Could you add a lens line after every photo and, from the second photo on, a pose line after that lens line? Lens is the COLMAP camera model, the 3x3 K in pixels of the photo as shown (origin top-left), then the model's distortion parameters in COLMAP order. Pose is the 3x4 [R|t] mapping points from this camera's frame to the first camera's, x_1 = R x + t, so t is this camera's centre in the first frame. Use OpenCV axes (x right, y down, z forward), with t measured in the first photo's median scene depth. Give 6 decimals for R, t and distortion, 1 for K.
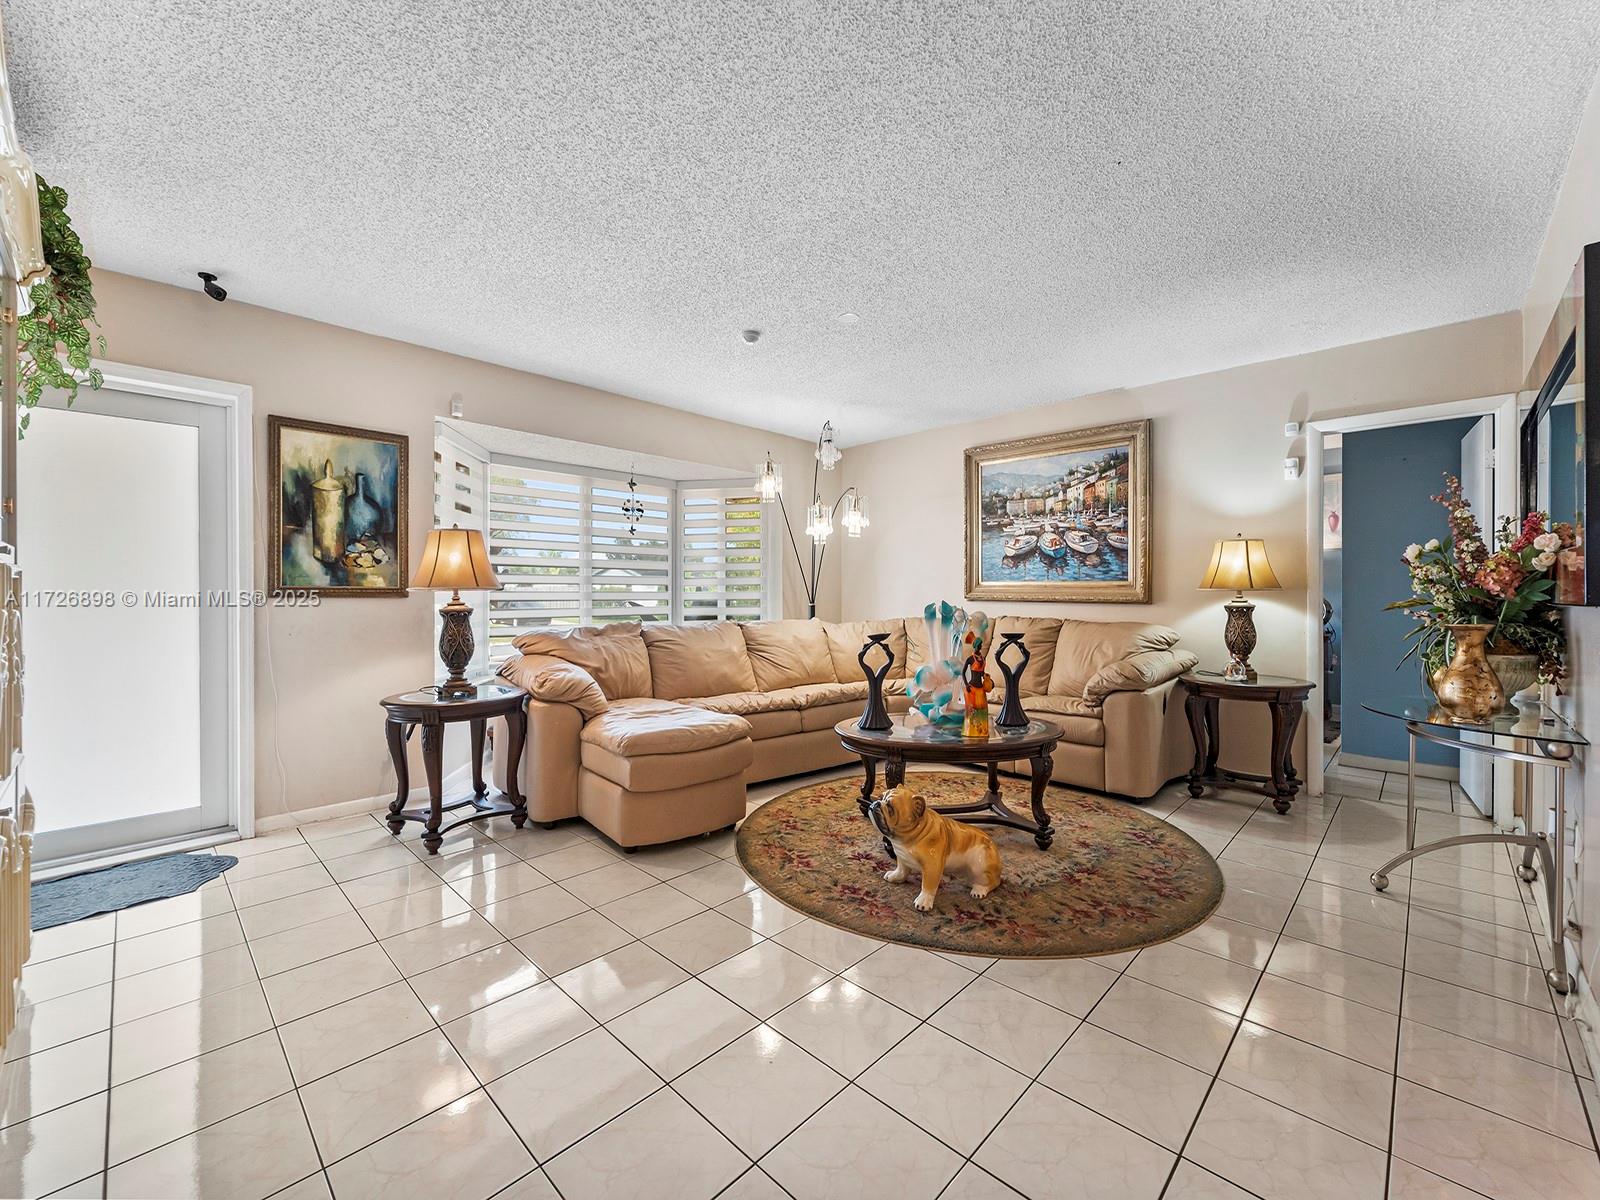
lens RADIAL K [[653.9, 0, 796.7], [0, 653.9, 599.4], [0, 0, 1]] dist [-0.000287, -0.000445]
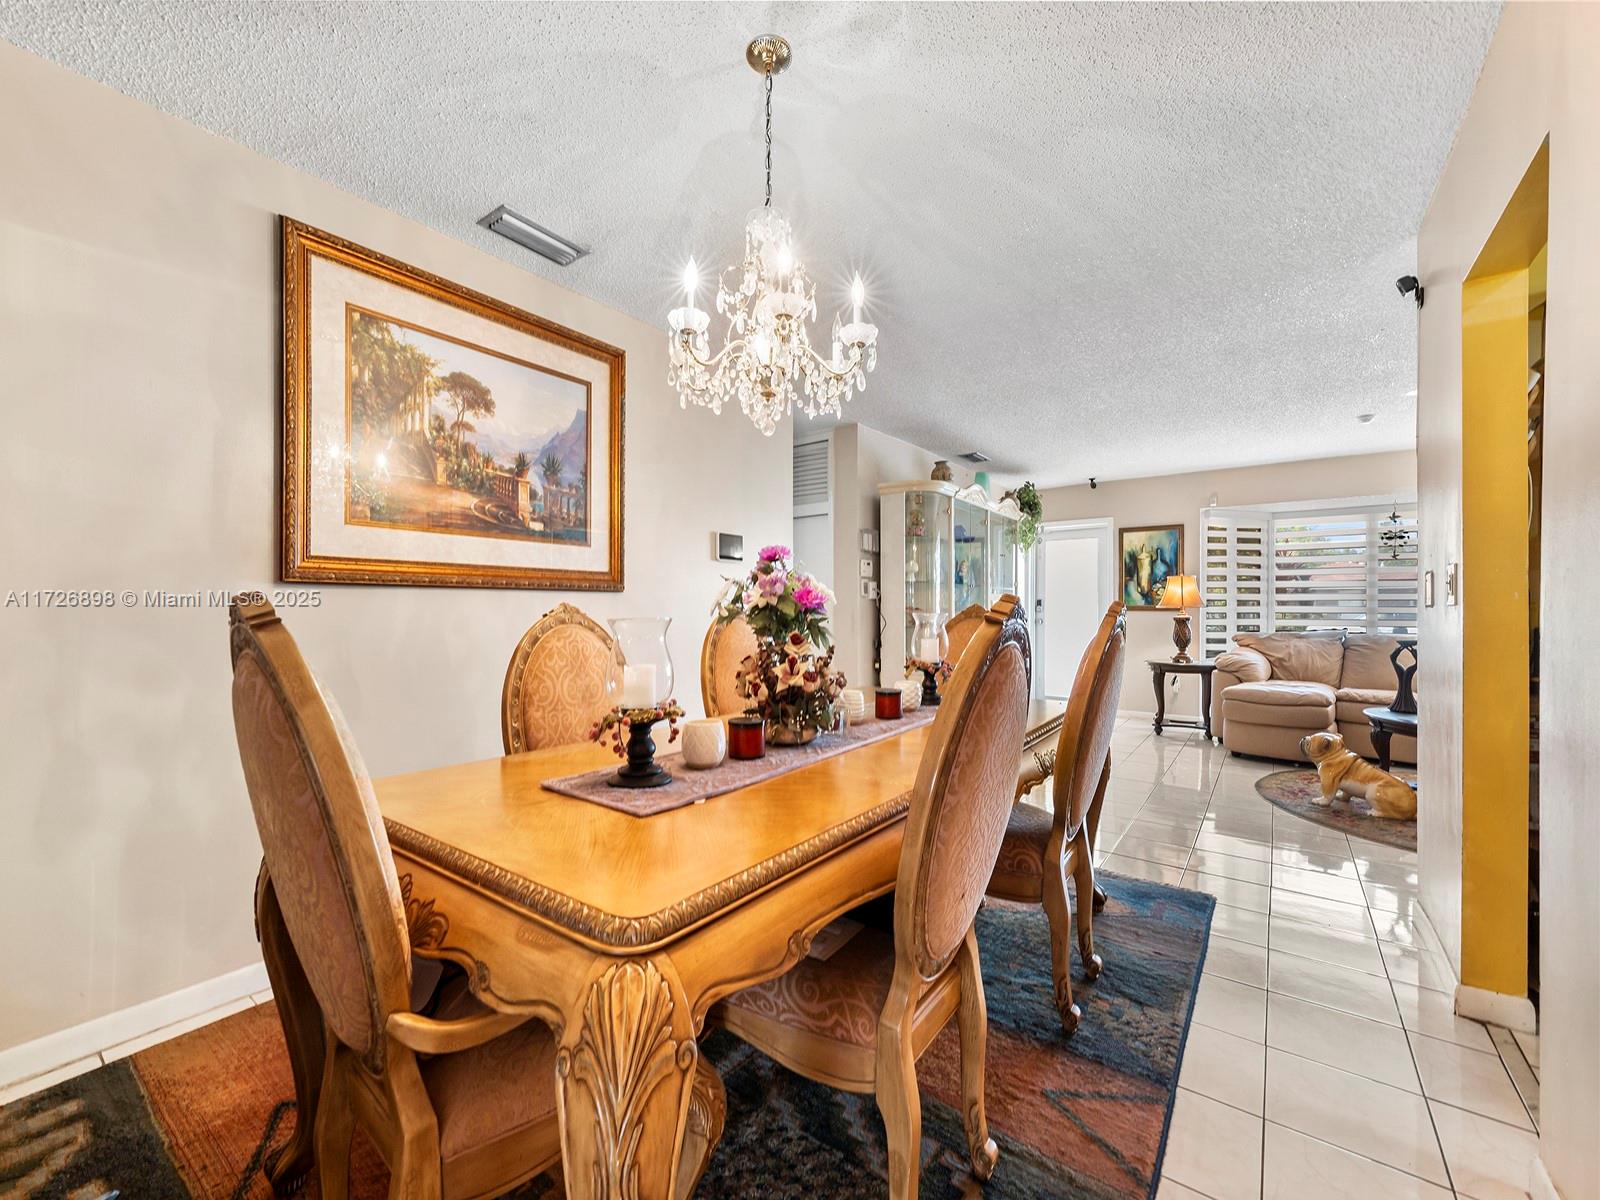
lens RADIAL K [[653.9, 0, 775.0], [0, 653.9, 605.0], [0, 0, 1]] dist [-0.000287, -0.000445]
pose [[0.117495, 0.000371, -0.993073, 0.901337], [-0.009839, 0.999951, -0.000791, -0.005968], [0.993025, 0.009864, 0.117492, -0.299446]]
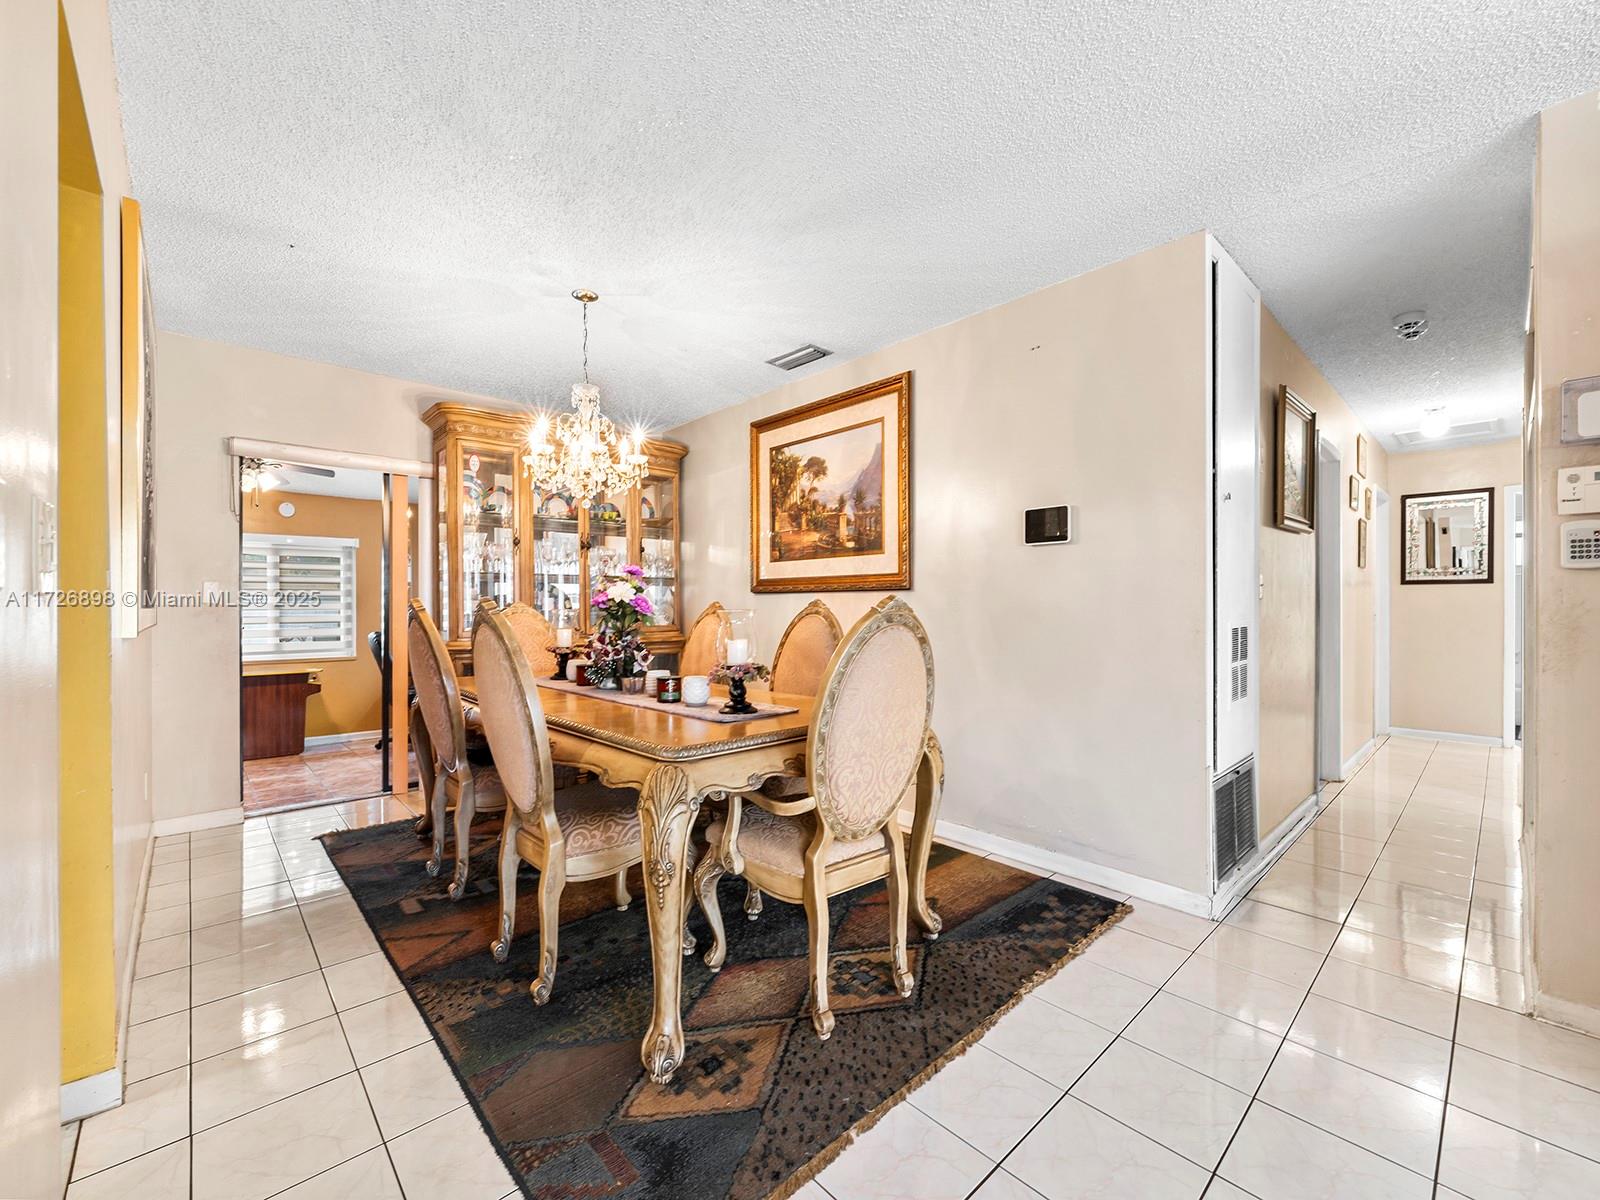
lens RADIAL K [[653.9, 0, 809.1], [0, 653.9, 608.3], [0, 0, 1]] dist [-0.000287, -0.000445]
pose [[-0.998719, 0.001503, 0.050586, 0.254045], [0.002007, 0.999949, 0.009926, -0.005101], [-0.050568, 0.010014, -0.998670, 0.413351]]
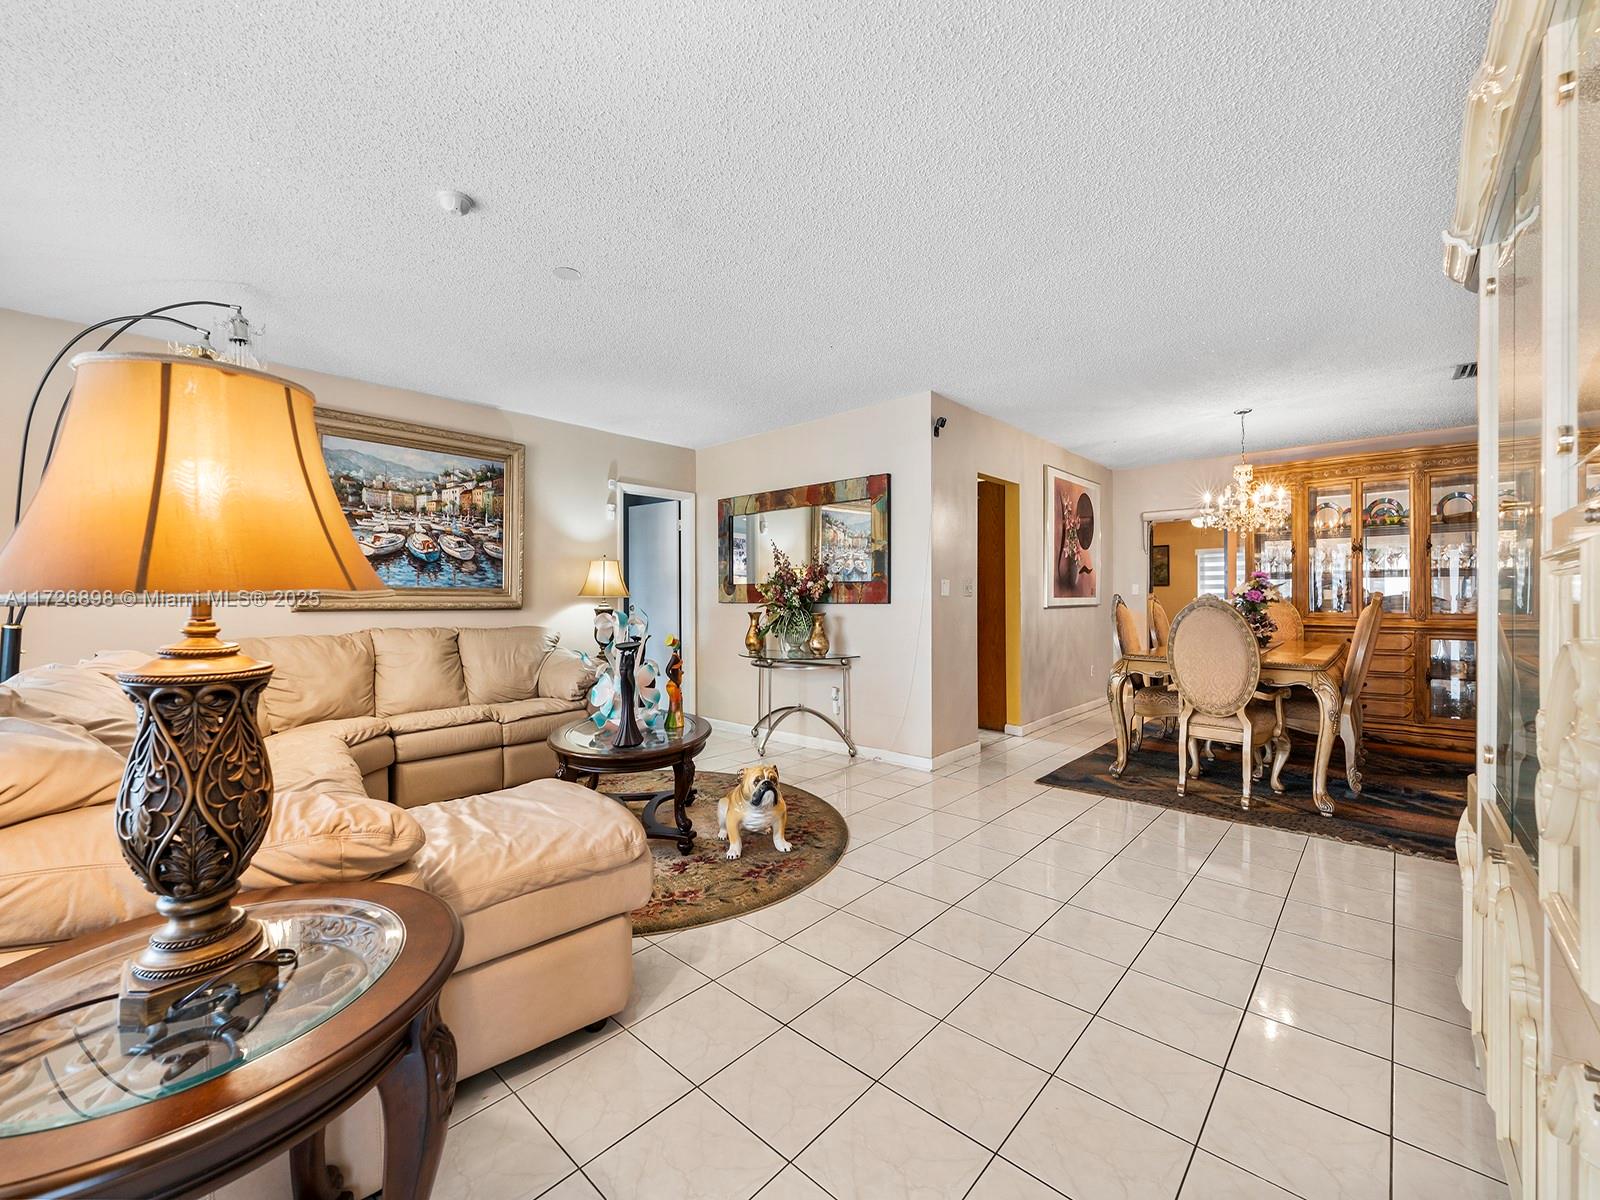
lens RADIAL K [[653.9, 0, 796.4], [0, 653.9, 602.5], [0, 0, 1]] dist [-0.000287, -0.000445]
pose [[-0.029050, -0.008632, 0.999541, -0.579955], [0.010676, 0.999903, 0.008945, -0.009715], [-0.999521, 0.010931, -0.028955, 0.549430]]
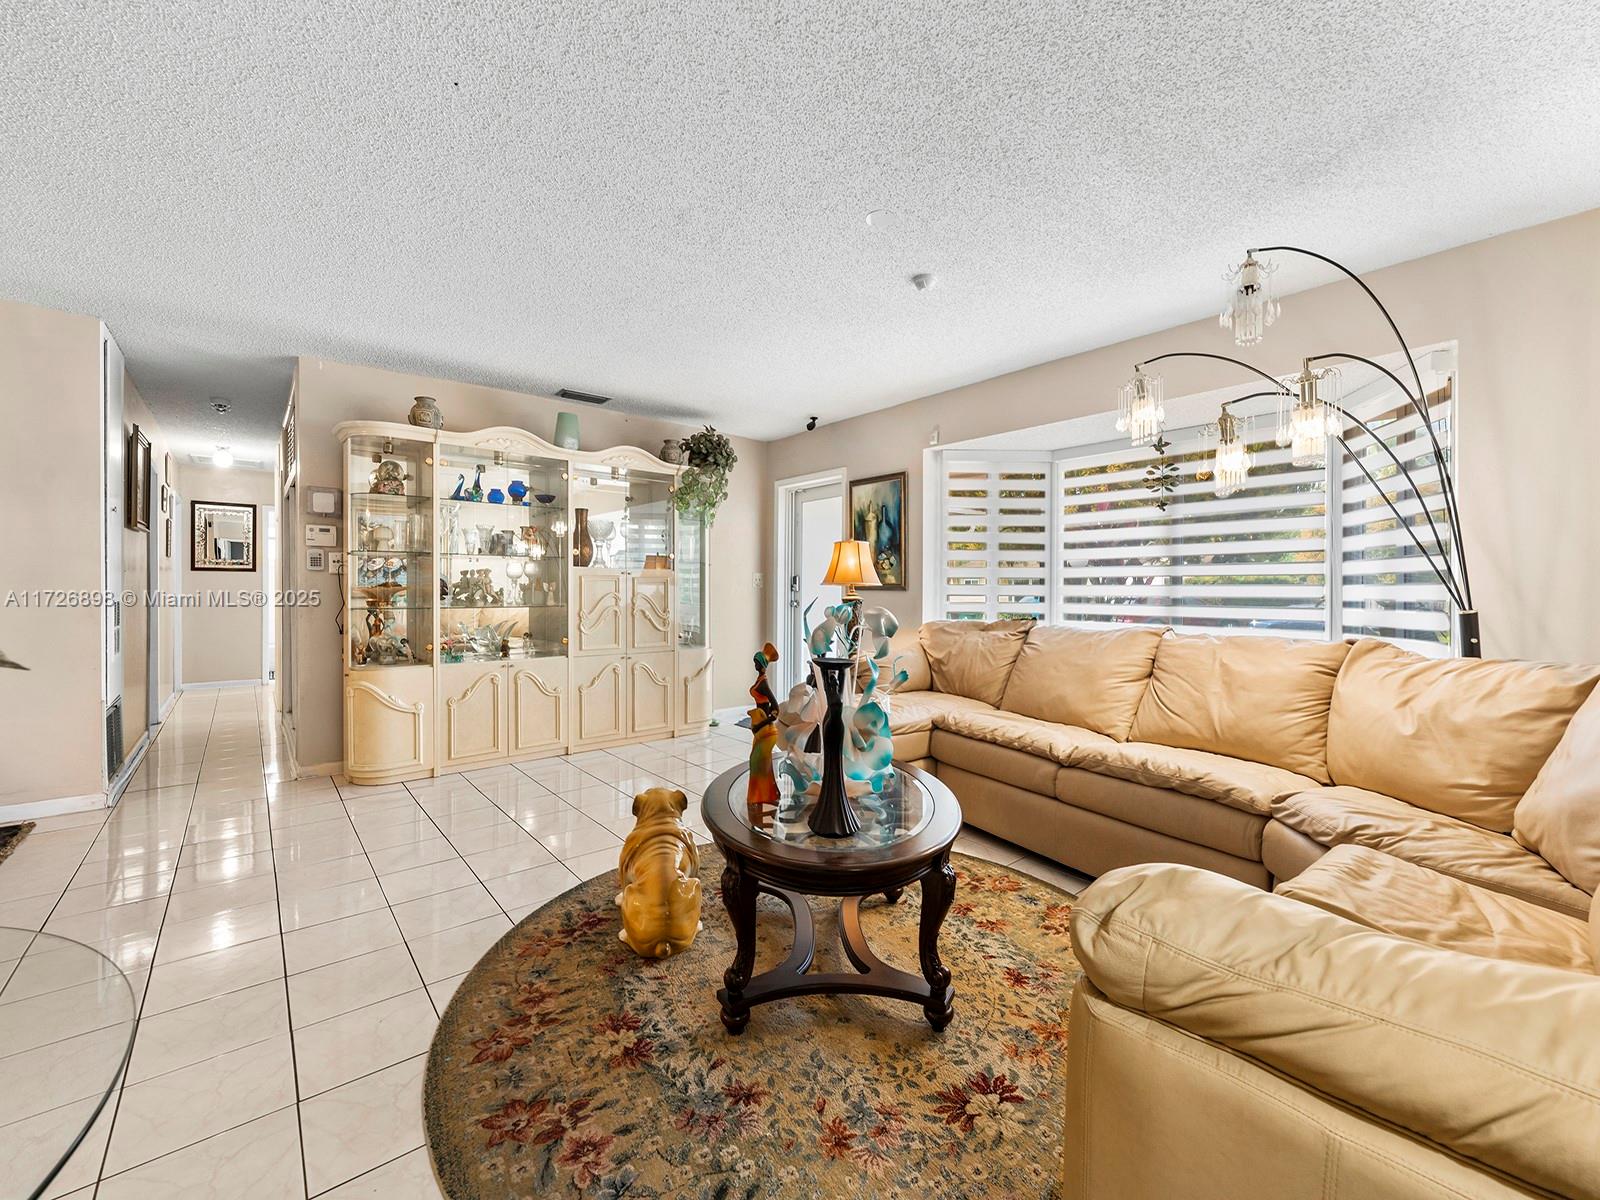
lens RADIAL K [[653.9, 0, 791.0], [0, 653.9, 592.7], [0, 0, 1]] dist [-0.000287, -0.000445]
pose [[-0.104945, 0.006161, -0.994459, 0.626781], [-0.008245, 0.999941, 0.007065, -0.005161], [0.994444, 0.008941, -0.104888, 0.735470]]
